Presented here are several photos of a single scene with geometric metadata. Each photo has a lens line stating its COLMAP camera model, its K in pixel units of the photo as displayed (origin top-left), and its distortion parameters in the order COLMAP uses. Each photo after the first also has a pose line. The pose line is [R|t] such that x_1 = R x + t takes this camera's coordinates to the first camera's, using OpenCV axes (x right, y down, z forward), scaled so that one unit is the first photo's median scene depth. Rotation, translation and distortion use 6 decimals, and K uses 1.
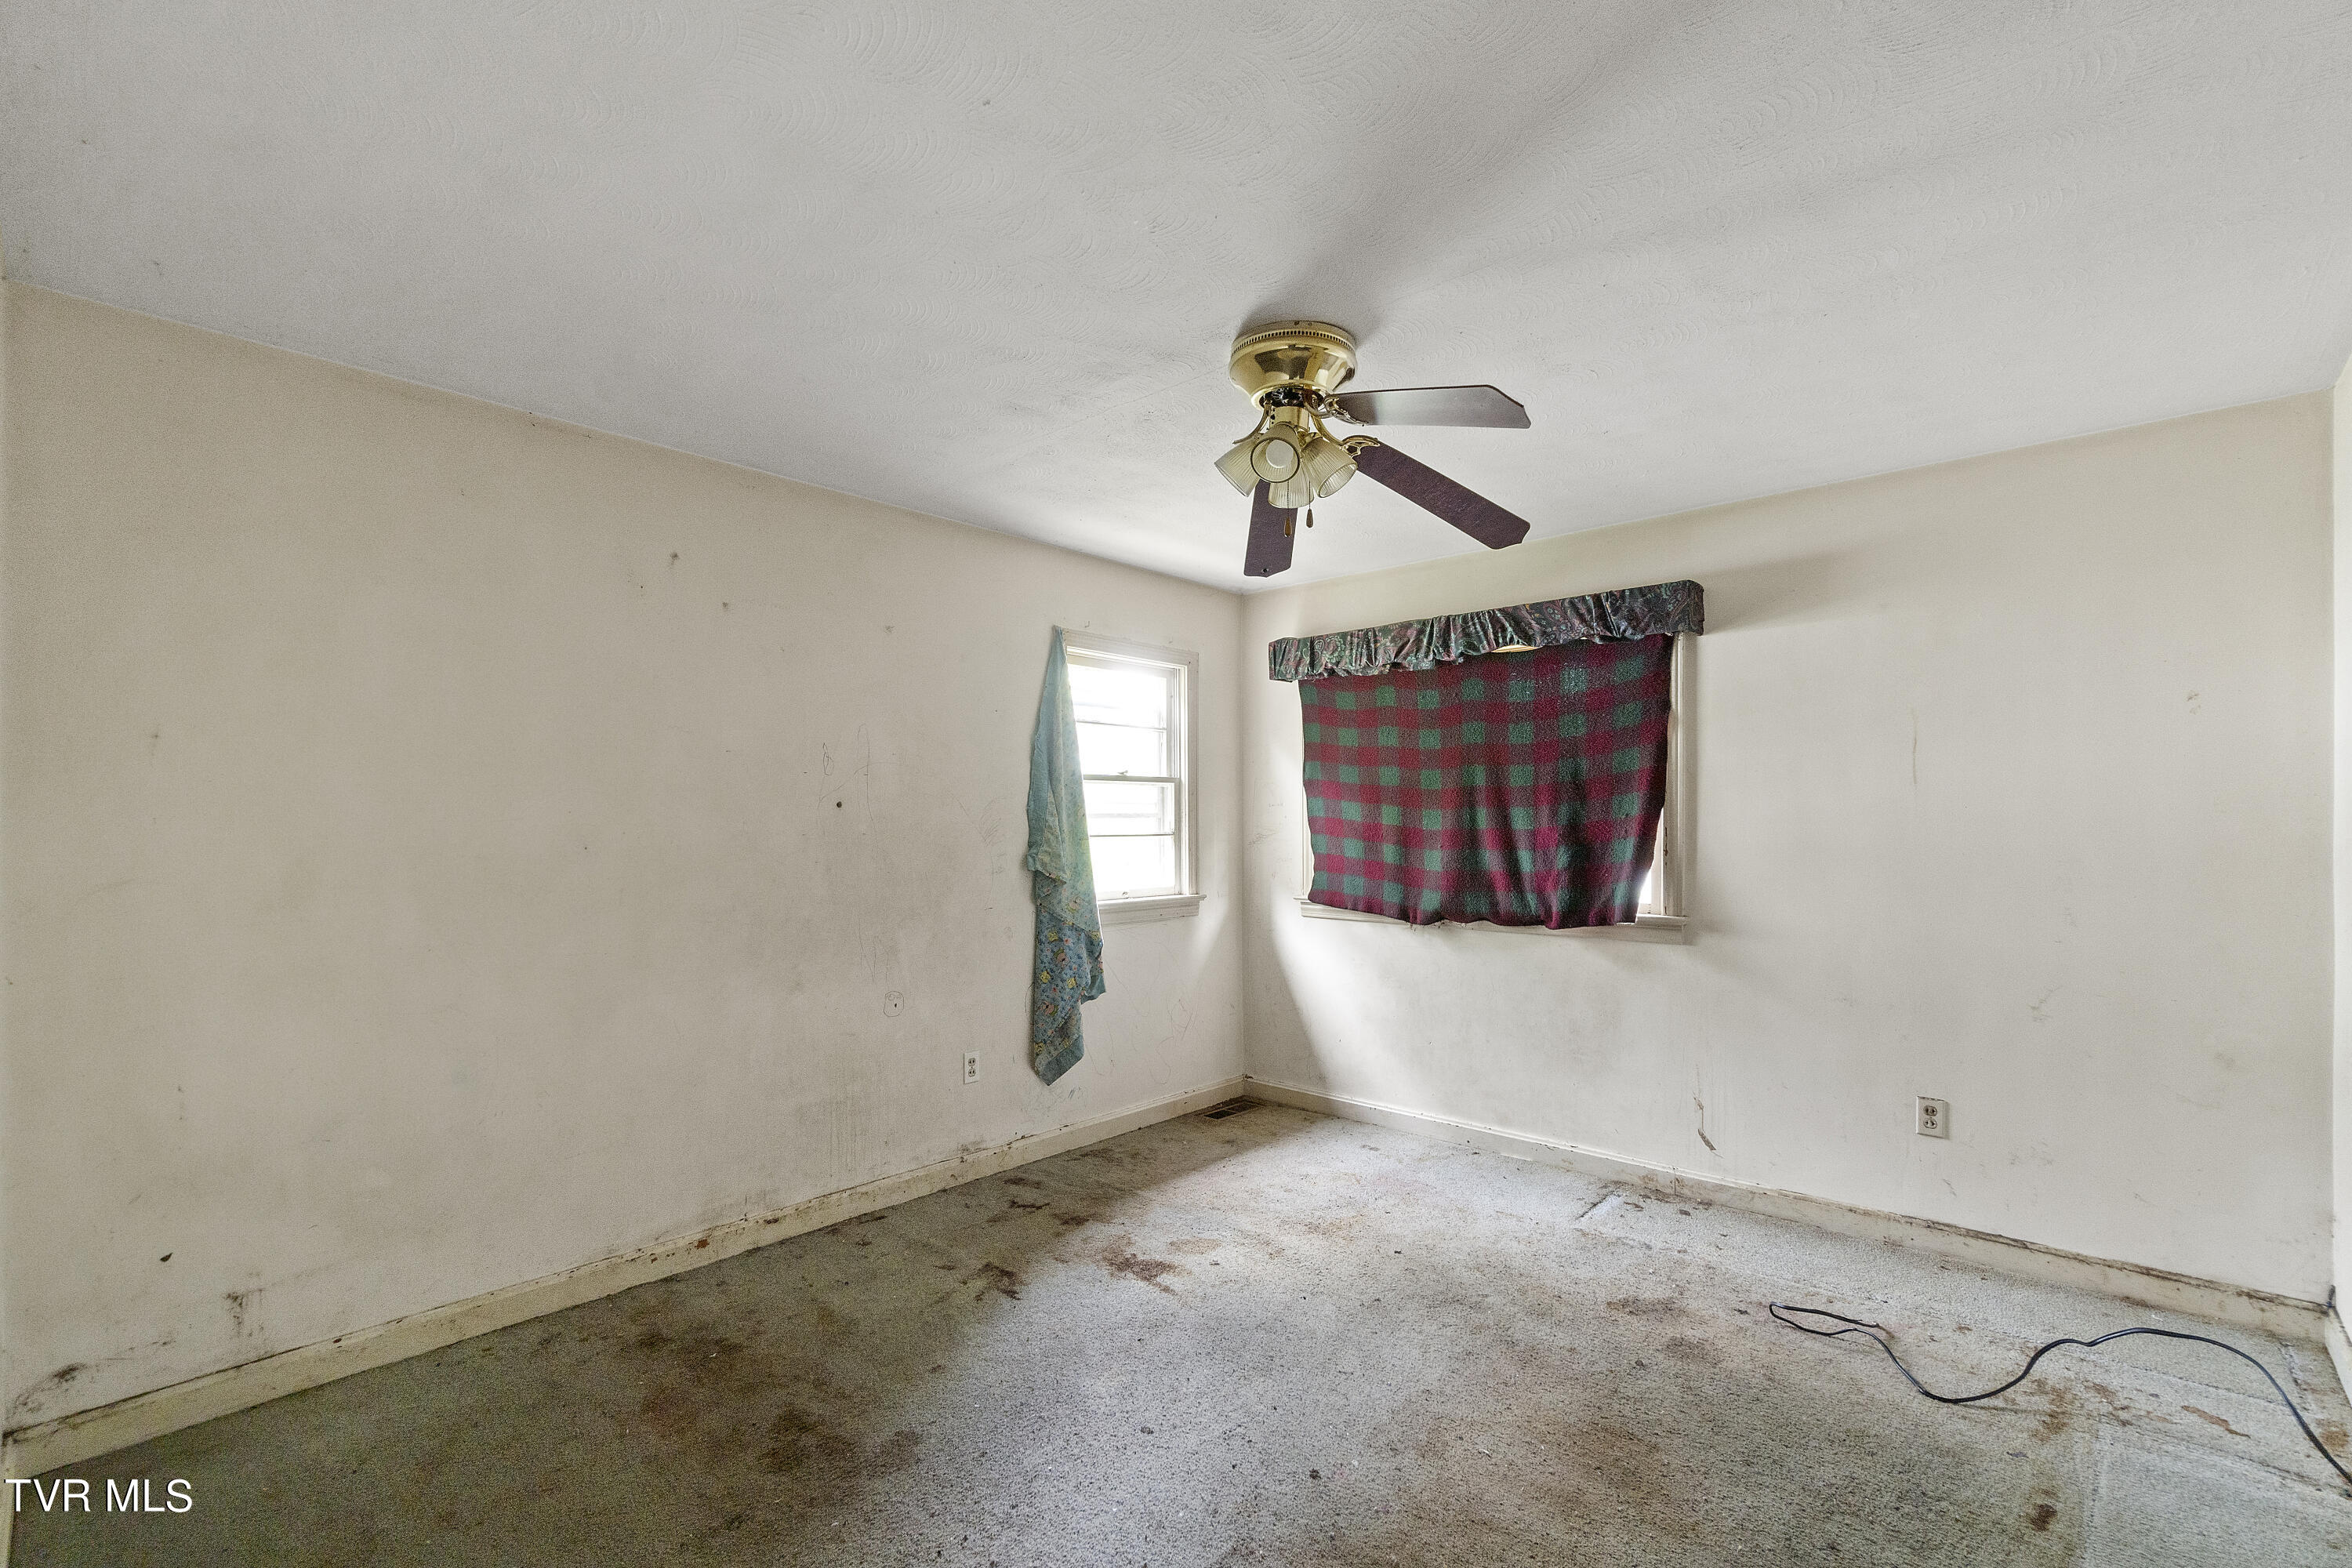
lens RADIAL K [[1015.8, 0, 1176.0], [0, 1015.8, 784.0], [0, 0, 1]] dist [0.001887, 0.000848]
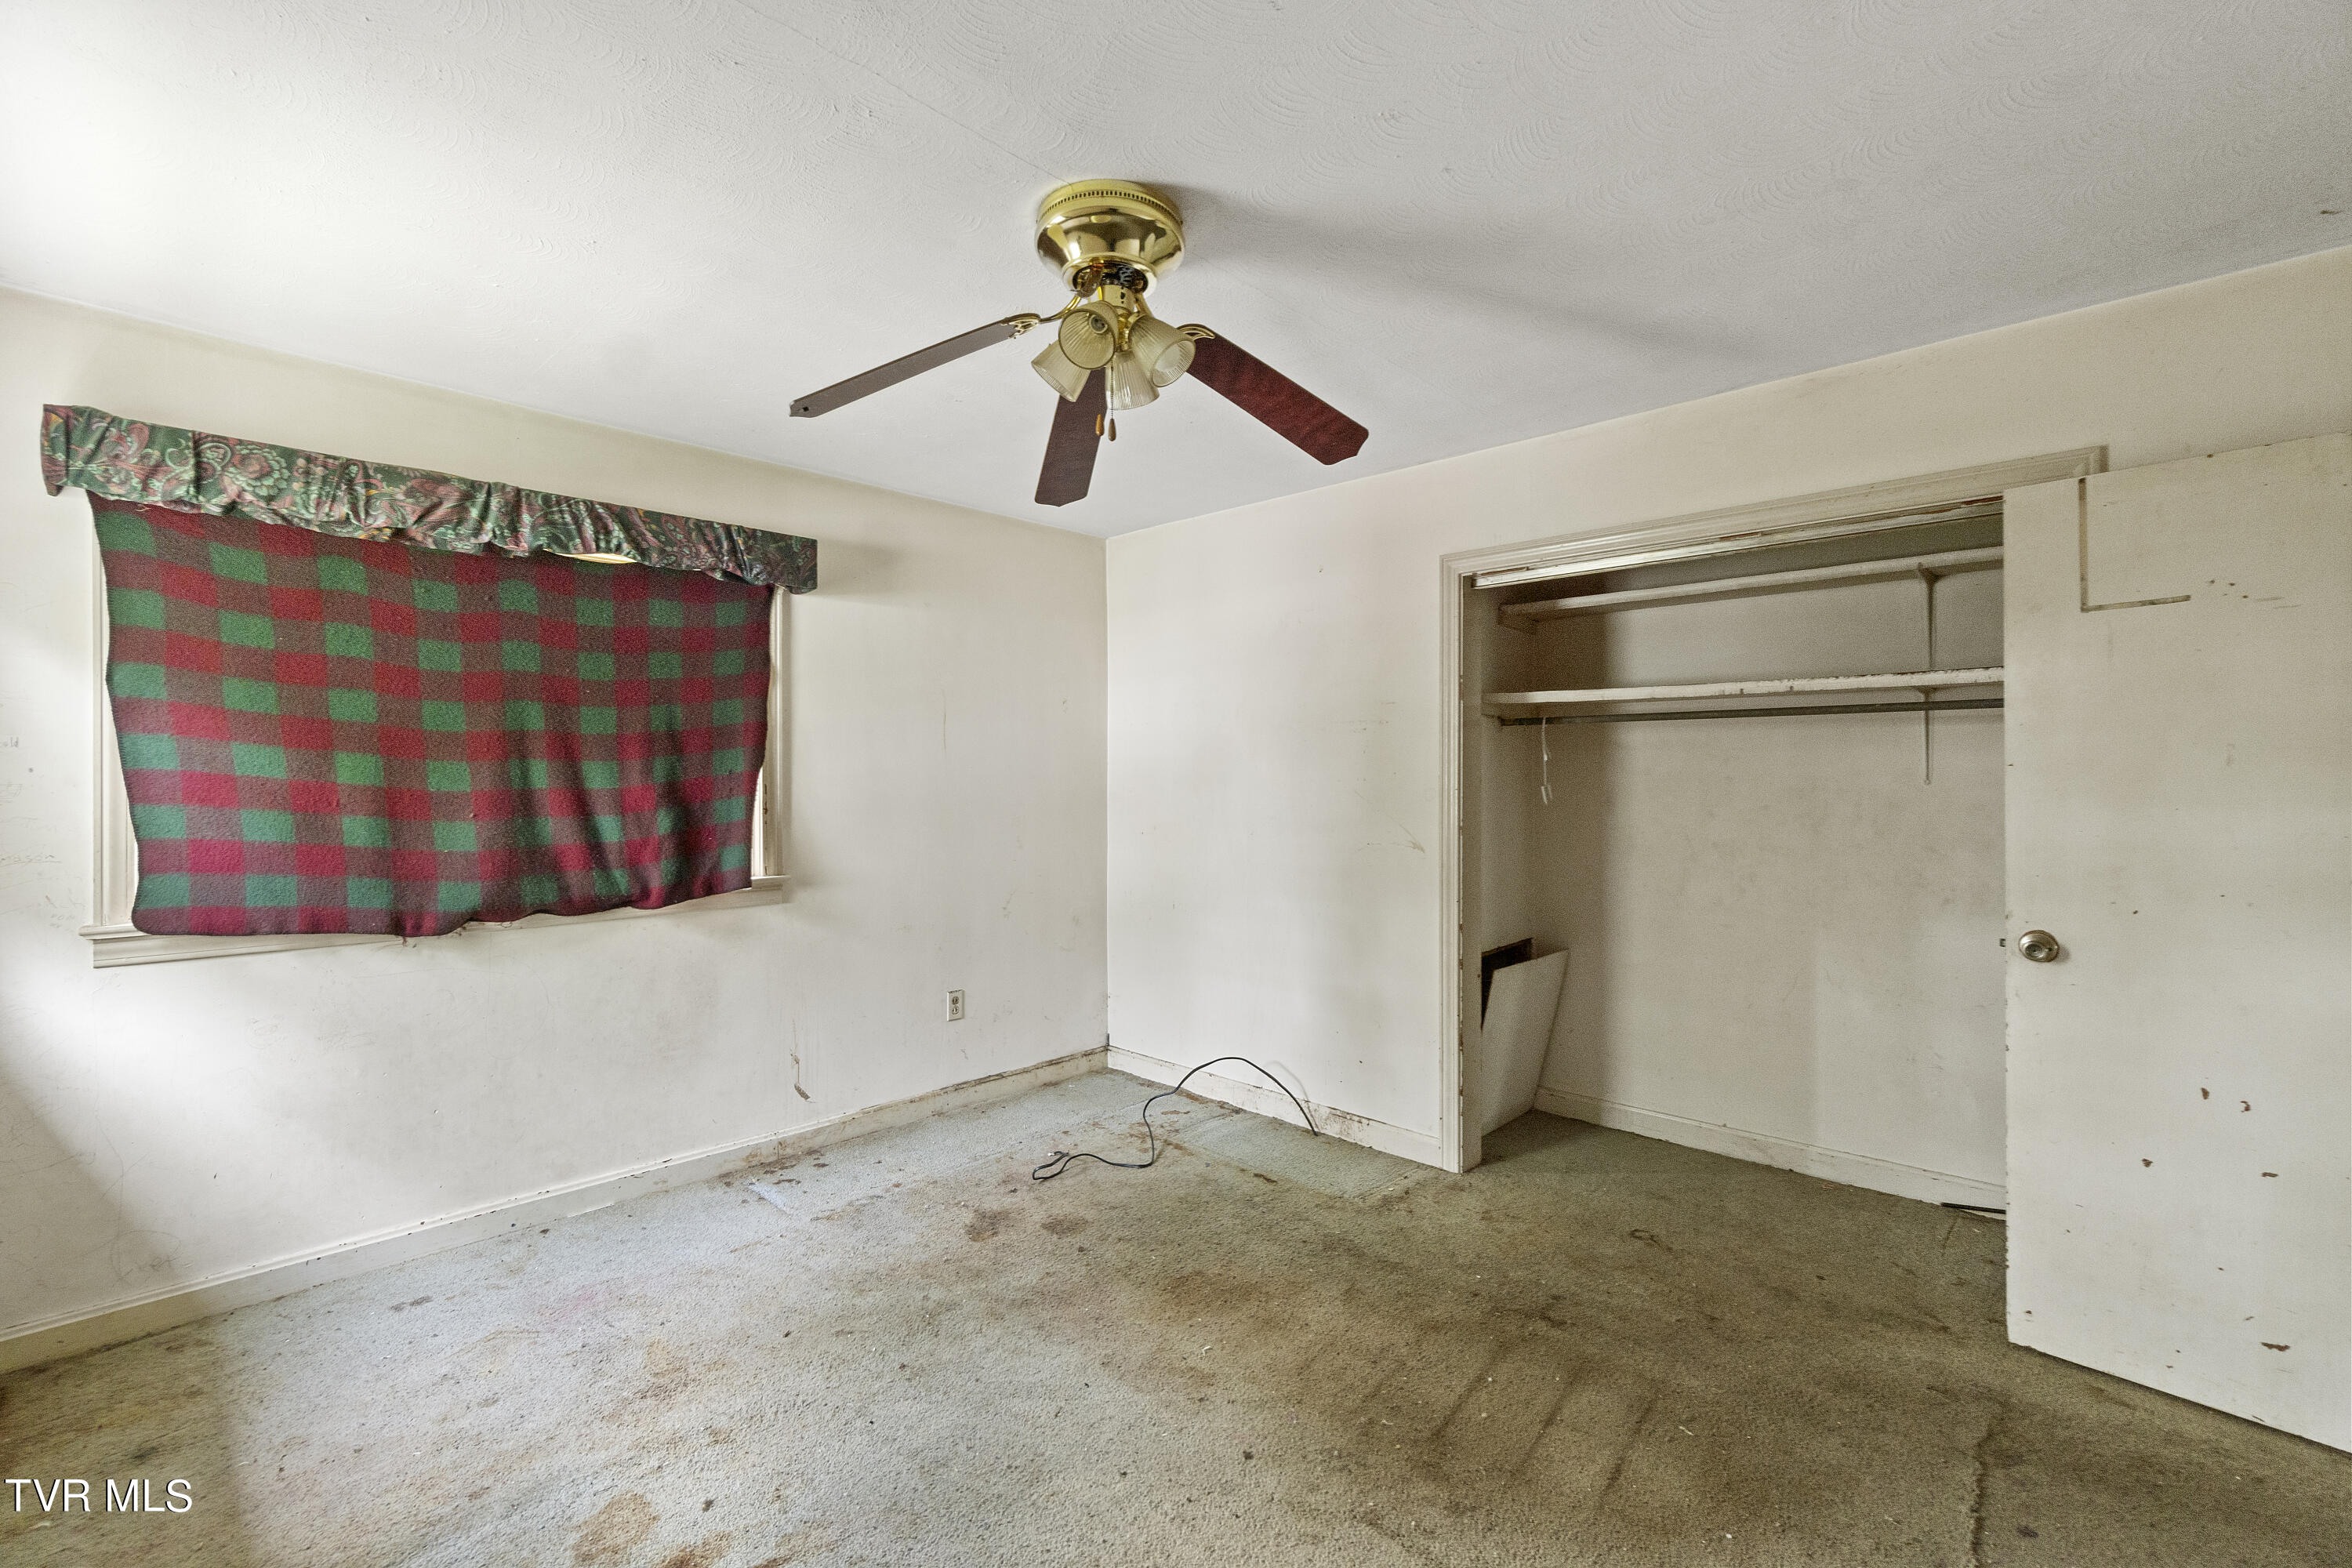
lens RADIAL K [[1000.1, 0, 1174.7], [0, 1000.1, 753.6], [0, 0, 1]] dist [0.000689, 0.000308]
pose [[0.041218, 0.022879, 0.998888, -0.415716], [-0.037431, 0.999071, -0.021339, 0.017164], [-0.998449, -0.036509, 0.042036, 0.526863]]
